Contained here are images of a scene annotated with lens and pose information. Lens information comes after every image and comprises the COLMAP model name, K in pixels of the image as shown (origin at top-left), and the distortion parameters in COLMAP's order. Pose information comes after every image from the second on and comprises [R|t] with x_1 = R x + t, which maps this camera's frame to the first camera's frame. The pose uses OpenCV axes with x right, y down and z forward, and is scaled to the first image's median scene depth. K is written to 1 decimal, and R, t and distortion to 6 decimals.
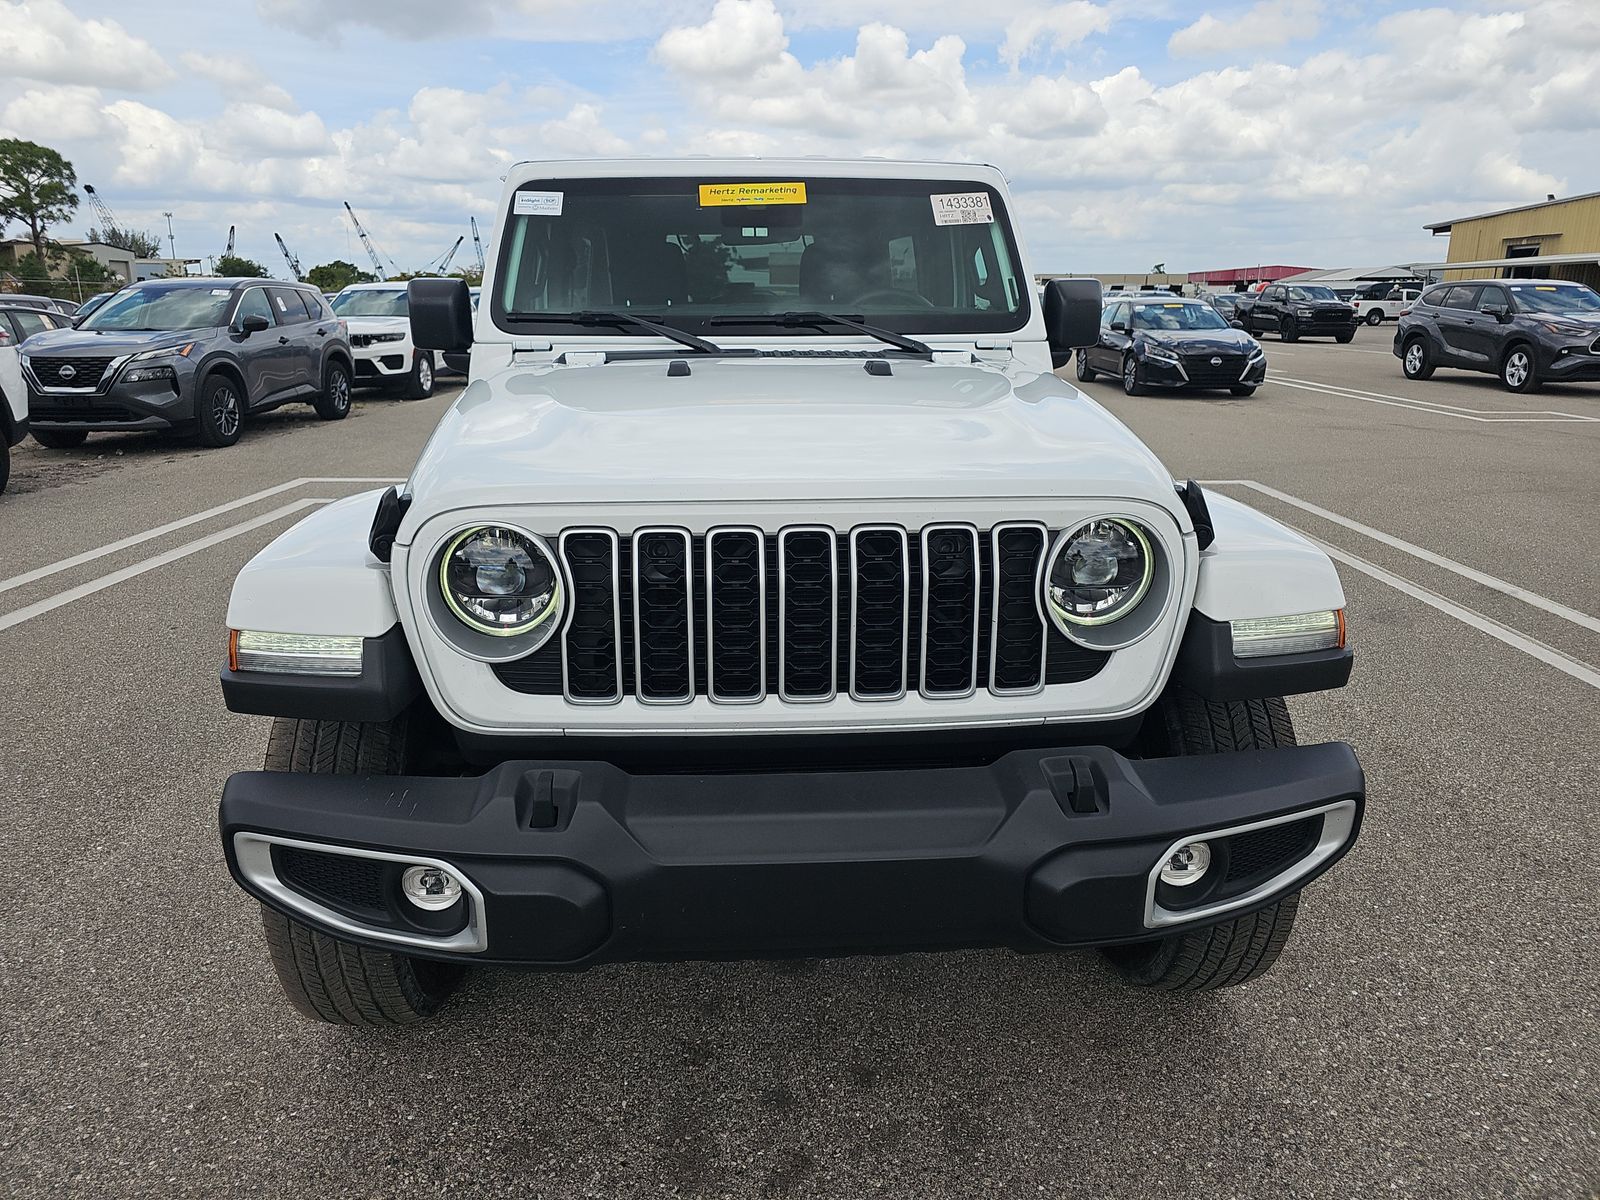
lens RADIAL K [[1093.7, 0, 804.8], [0, 1093.7, 588.8], [0, 0, 1]] dist [0.039527, -0.033508]
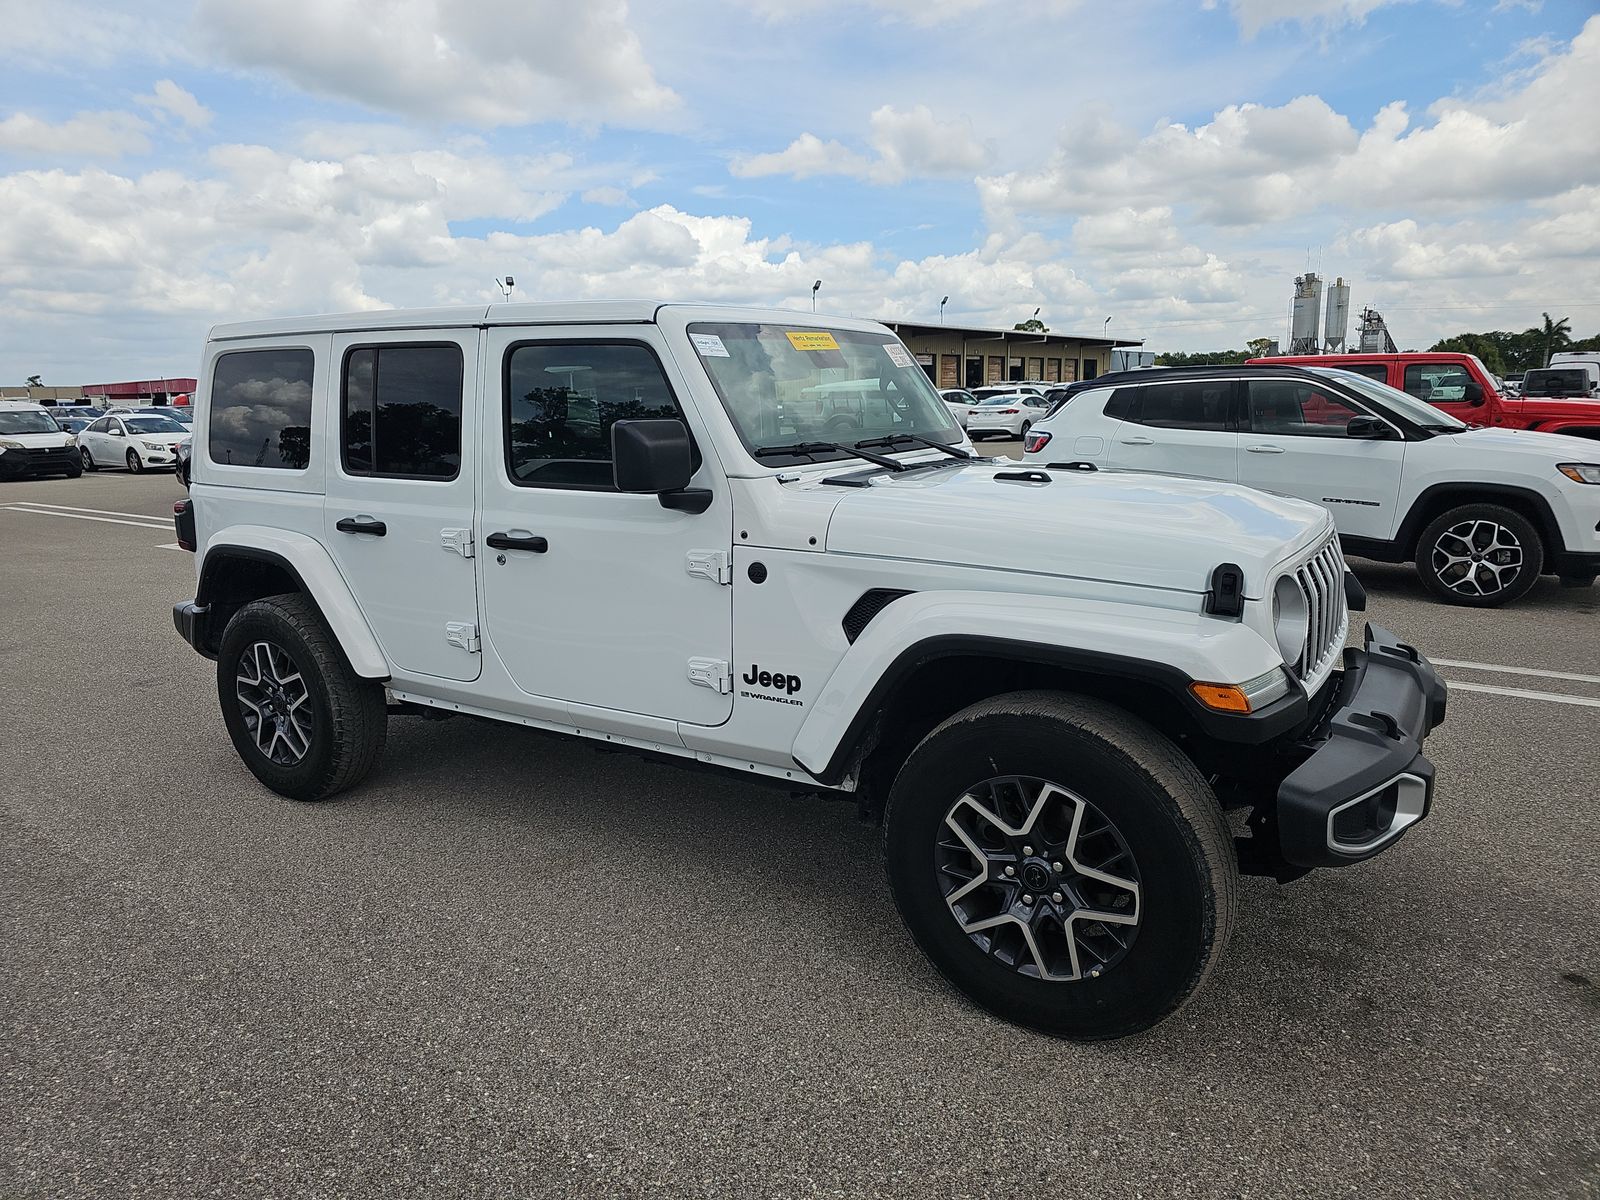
lens RADIAL K [[1093.7, 0, 764.0], [0, 1093.7, 606.8], [0, 0, 1]] dist [0.039527, -0.033508]
pose [[0.598525, -0.166685, 0.783572, -0.054415], [0.228317, 0.973041, 0.032591, -0.007681], [-0.767880, 0.159396, 0.620446, 0.020645]]
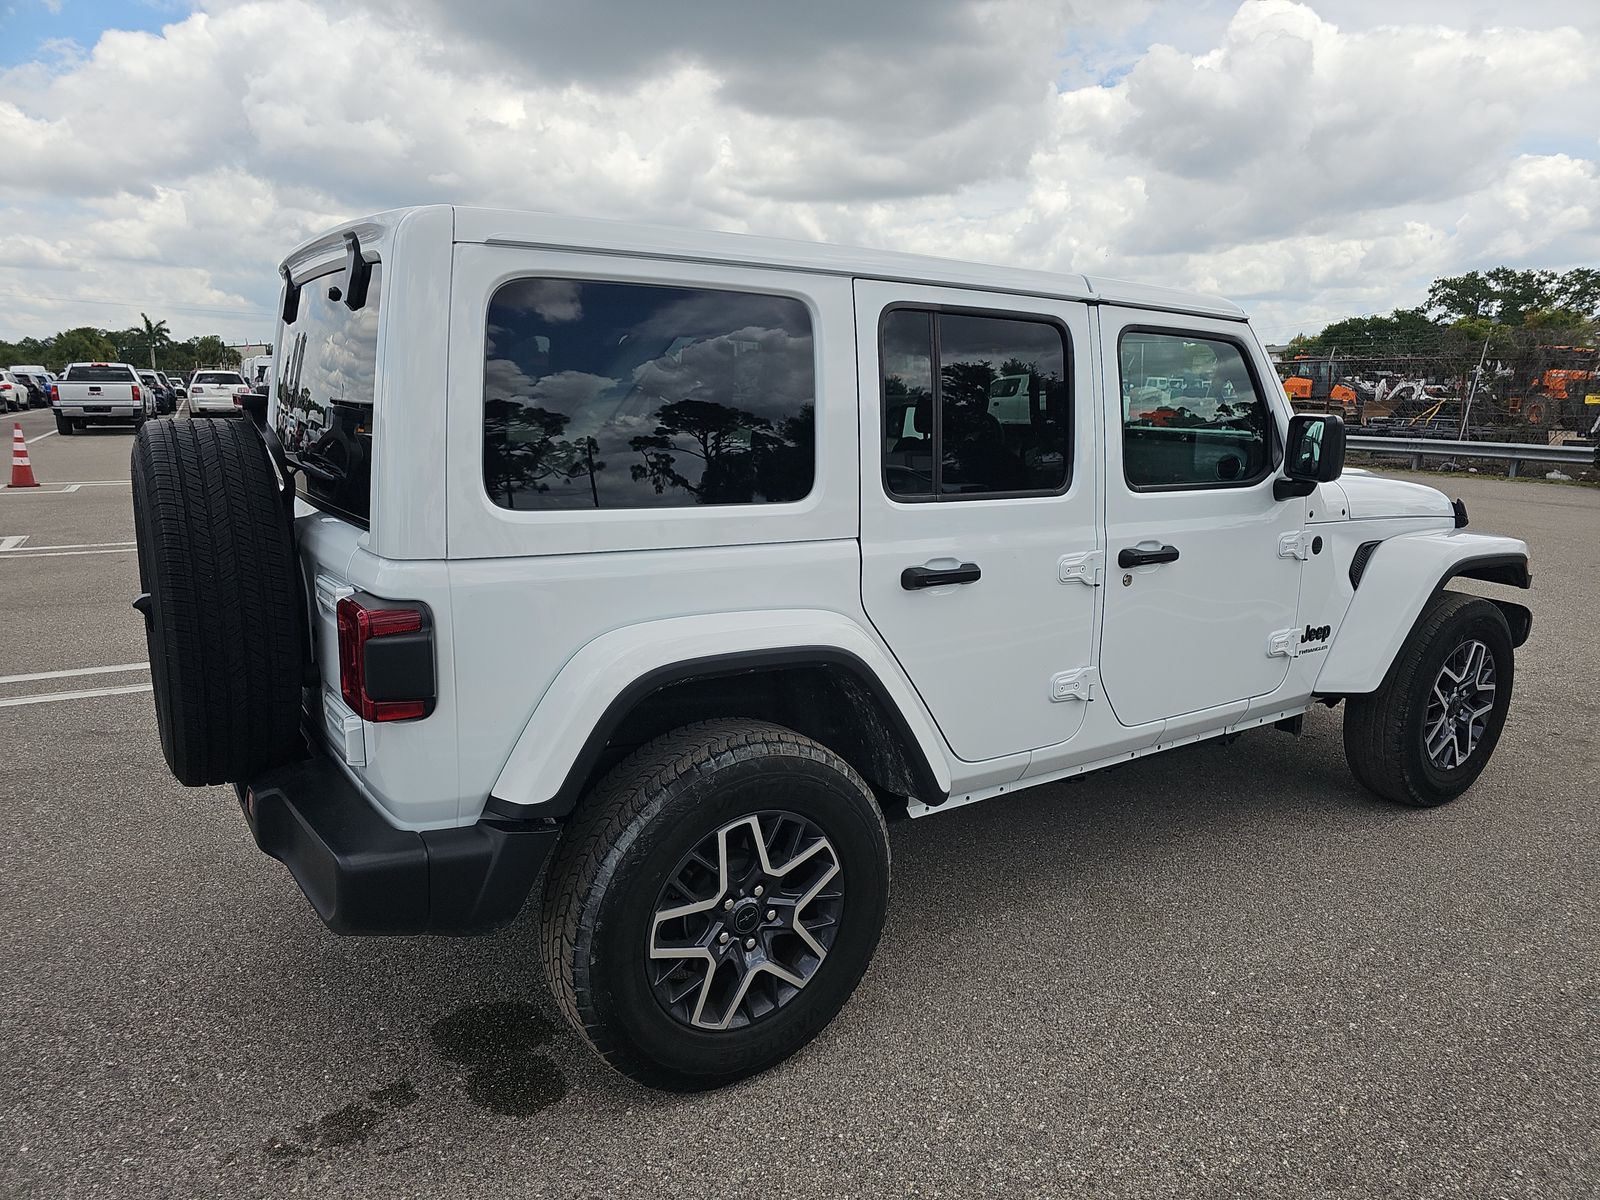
lens RADIAL K [[1093.7, 0, 791.6], [0, 1093.7, 610.1], [0, 0, 1]] dist [0.039527, -0.033508]
pose [[-0.510509, -0.182504, 0.840281, -0.002876], [0.208641, 0.921722, 0.326951, -0.347131], [-0.834176, 0.342229, -0.432470, 1.277041]]
